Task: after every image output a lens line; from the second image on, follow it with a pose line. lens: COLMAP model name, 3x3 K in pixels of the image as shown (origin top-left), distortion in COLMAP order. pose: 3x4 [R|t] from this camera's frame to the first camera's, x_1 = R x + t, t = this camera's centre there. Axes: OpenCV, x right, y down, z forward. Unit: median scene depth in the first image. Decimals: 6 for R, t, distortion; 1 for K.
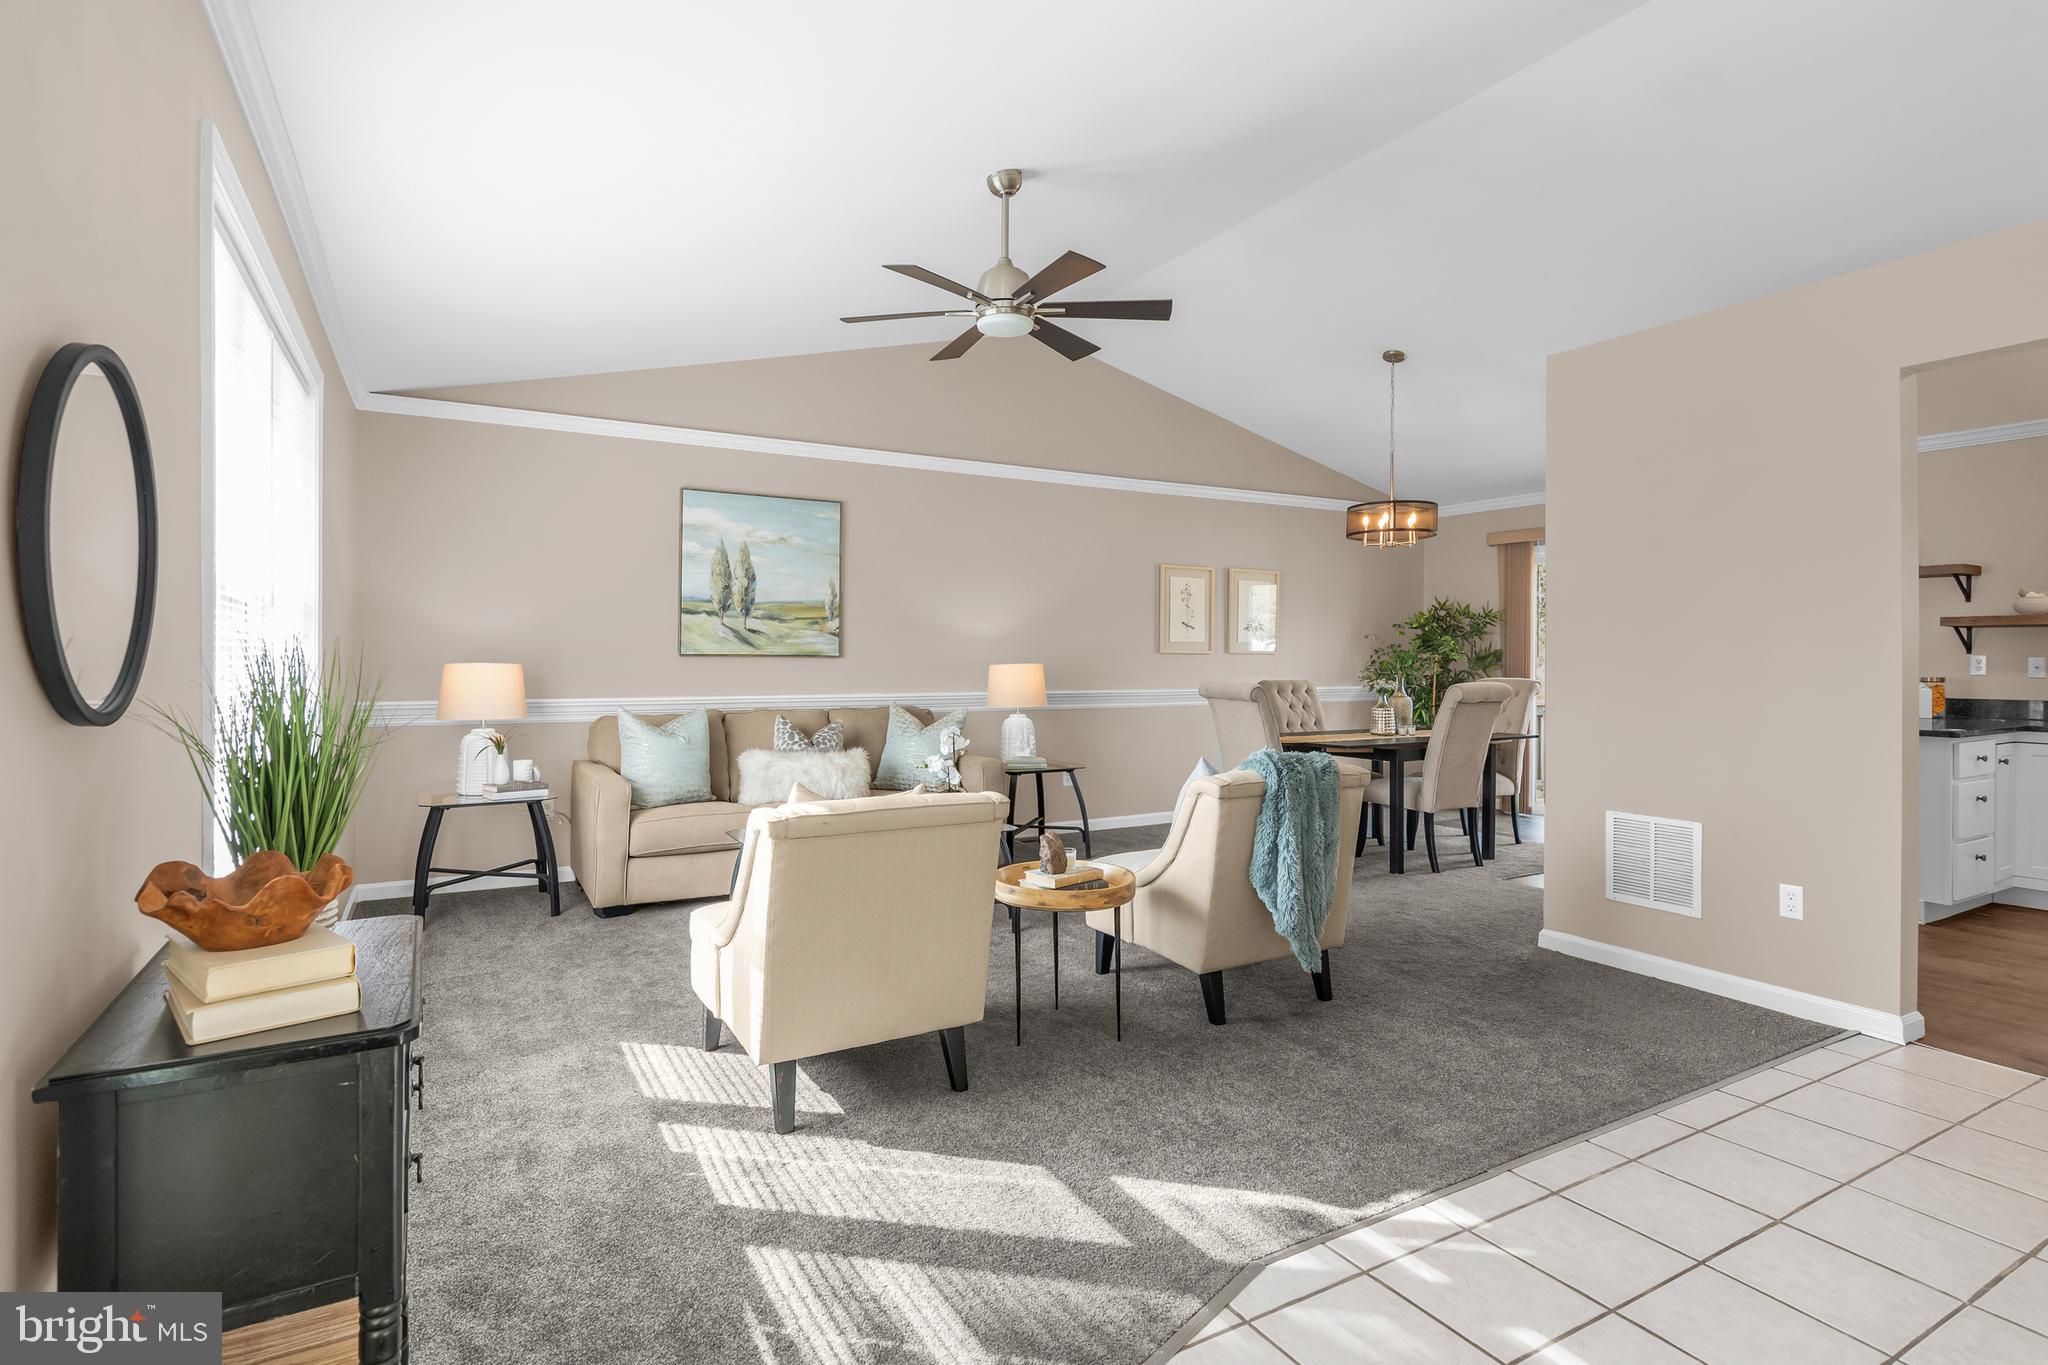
lens RADIAL K [[1008.6, 0, 1013.0], [0, 1008.6, 653.8], [0, 0, 1]] dist [0.000993, 0.000119]
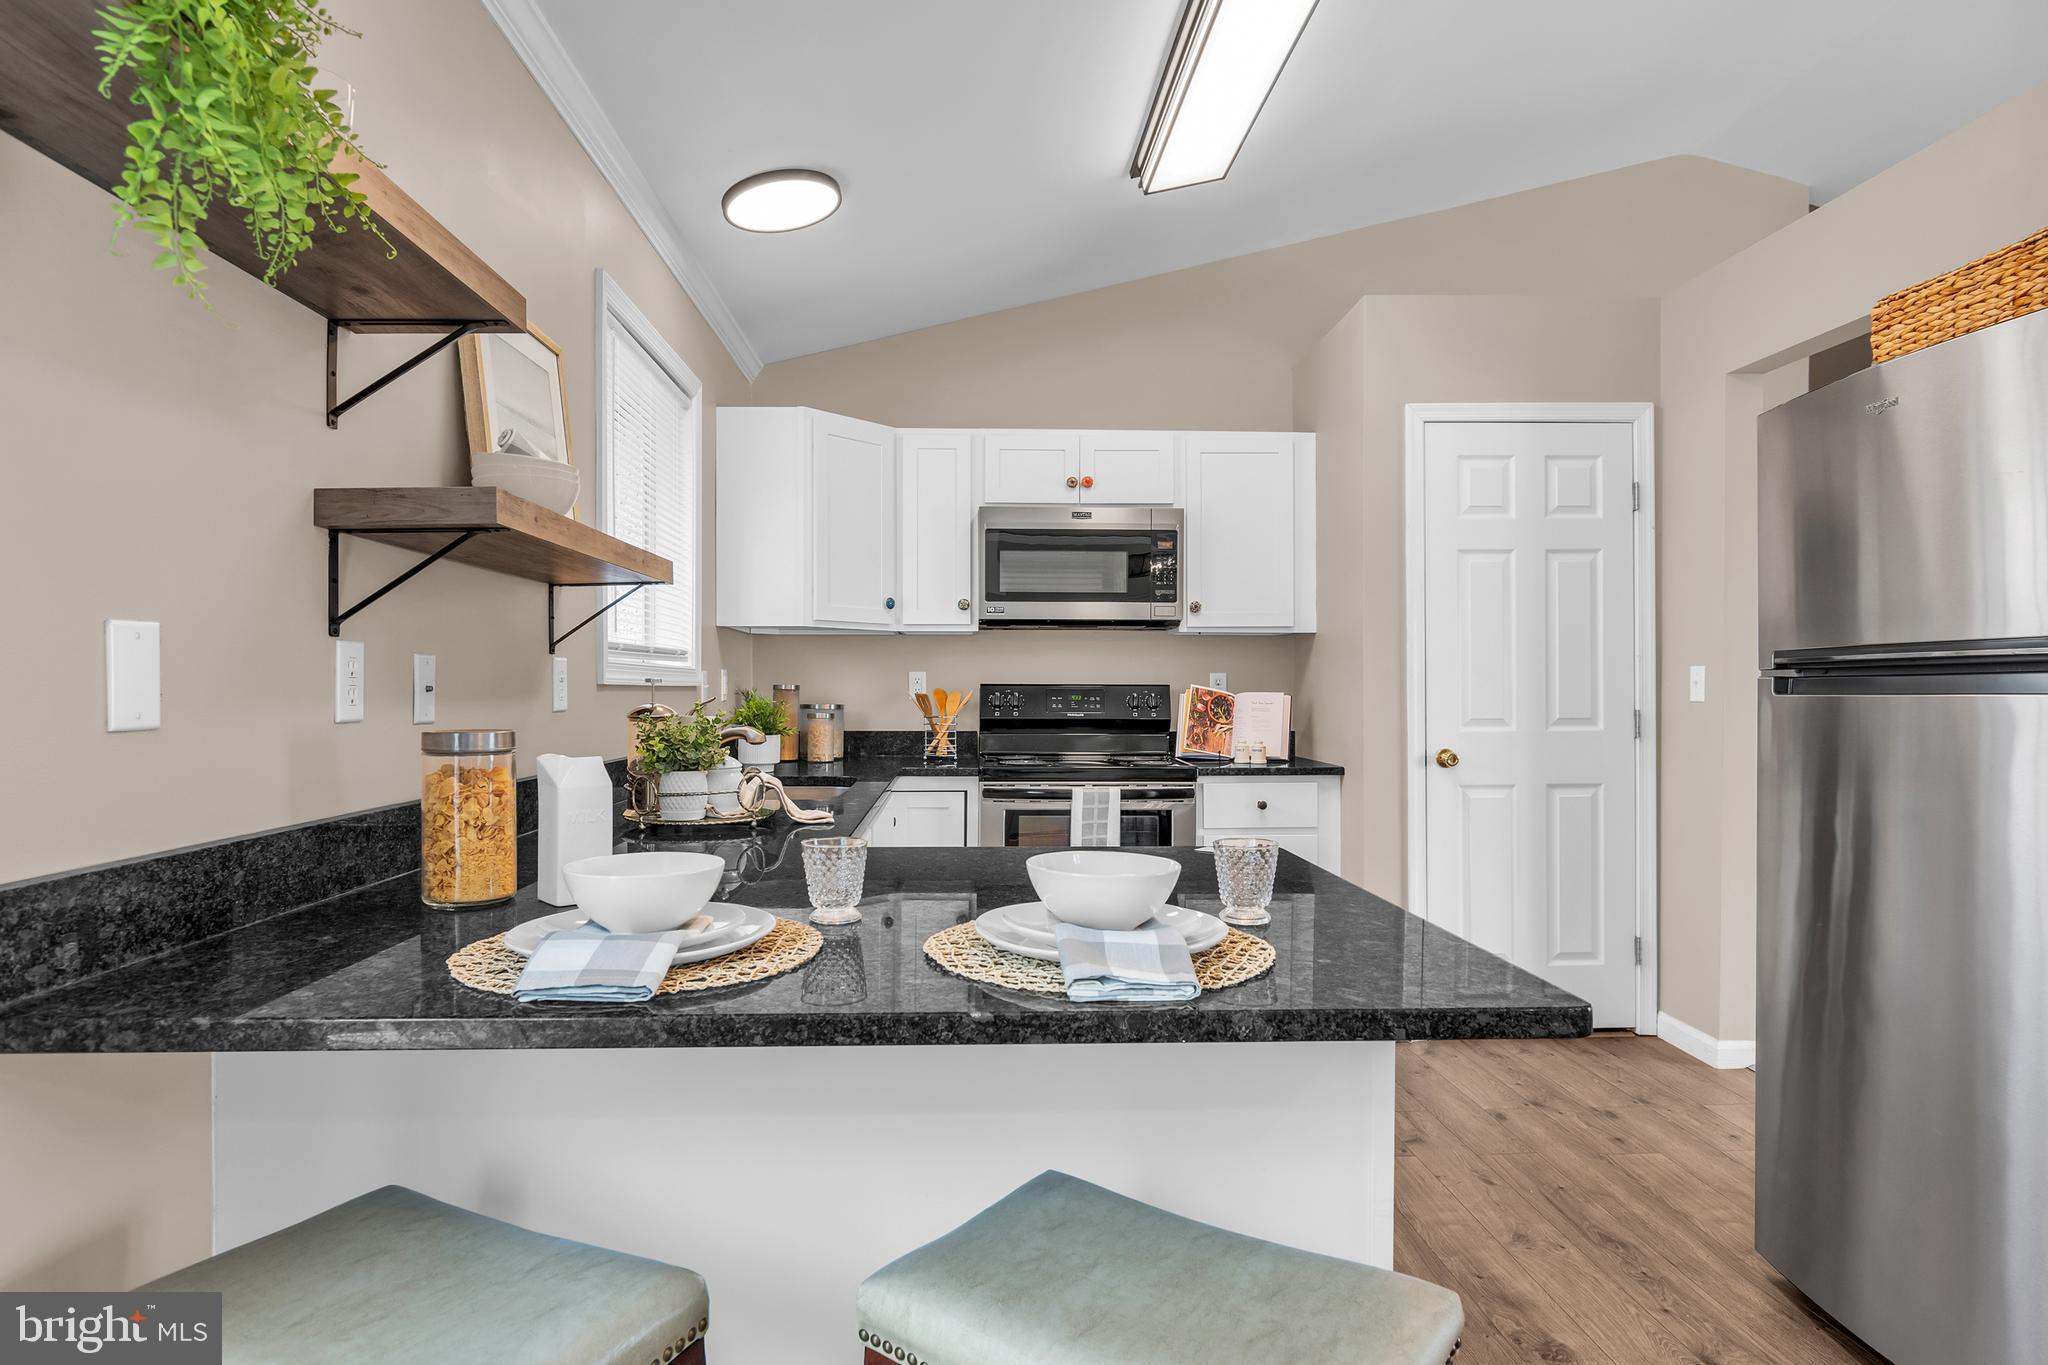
lens RADIAL K [[1117.3, 0, 1017.6], [0, 1117.3, 691.2], [0, 0, 1]] dist [-0.004892, -0.000453]
pose [[-0.895521, -0.003685, 0.445005, 0.649839], [-0.003527, 0.999993, 0.001184, 0.012343], [-0.445006, -0.000509, -0.895527, 1.130685]]
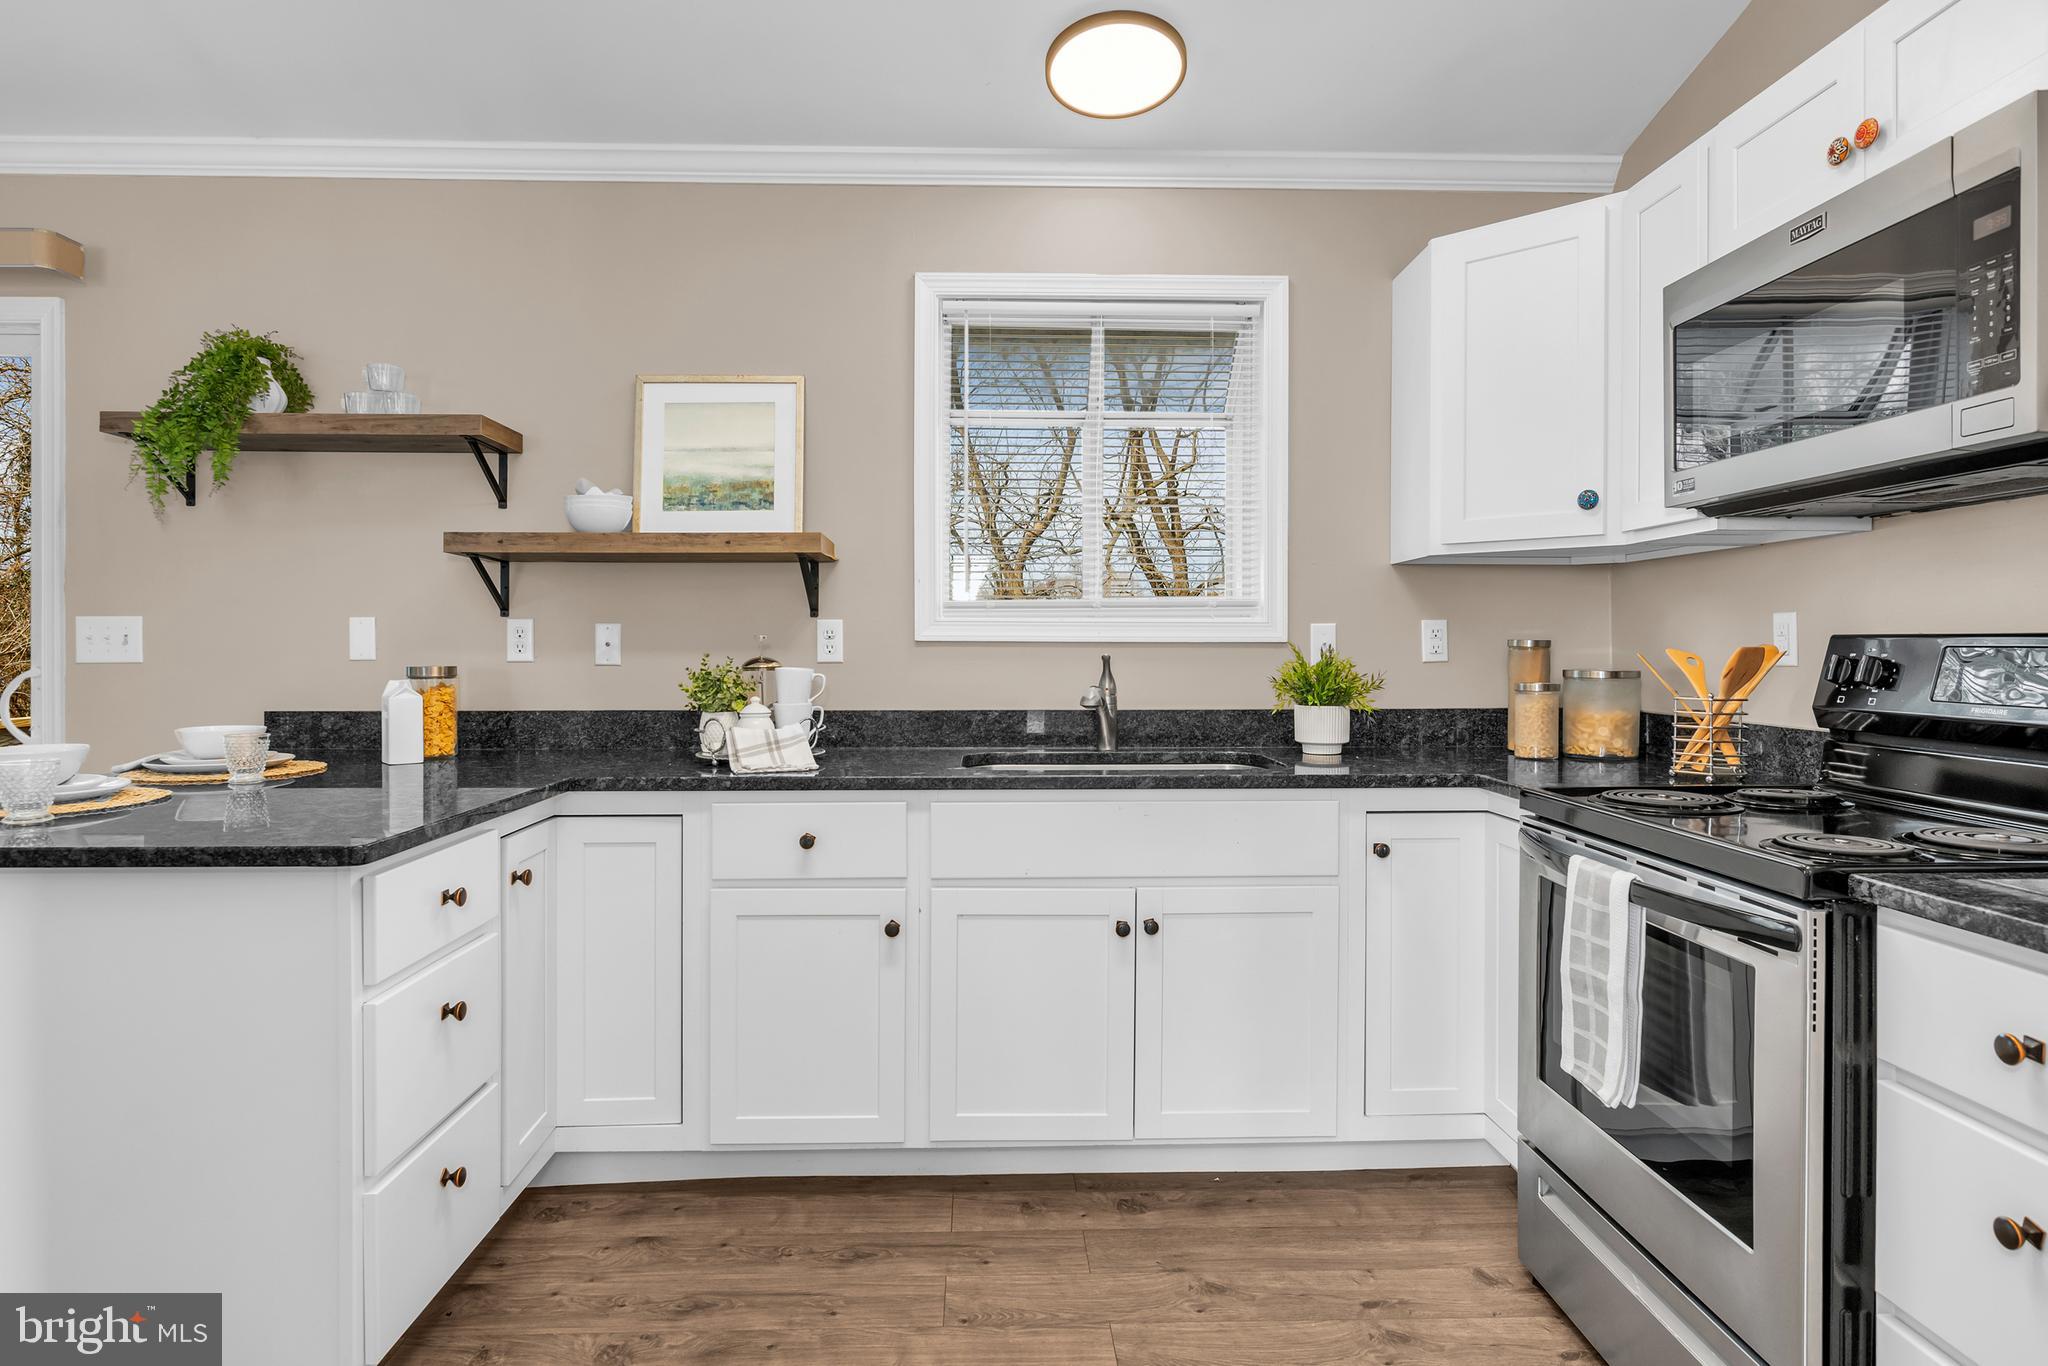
lens RADIAL K [[1124.0, 0, 1012.7], [0, 1124.0, 654.7], [0, 0, 1]] dist [-0.002126, 0.000279]
pose [[0.464340, -0.007843, 0.885622, 0.565861], [-0.002139, 0.999948, 0.009977, 0.011812], [-0.885654, -0.006527, 0.464299, 0.519465]]
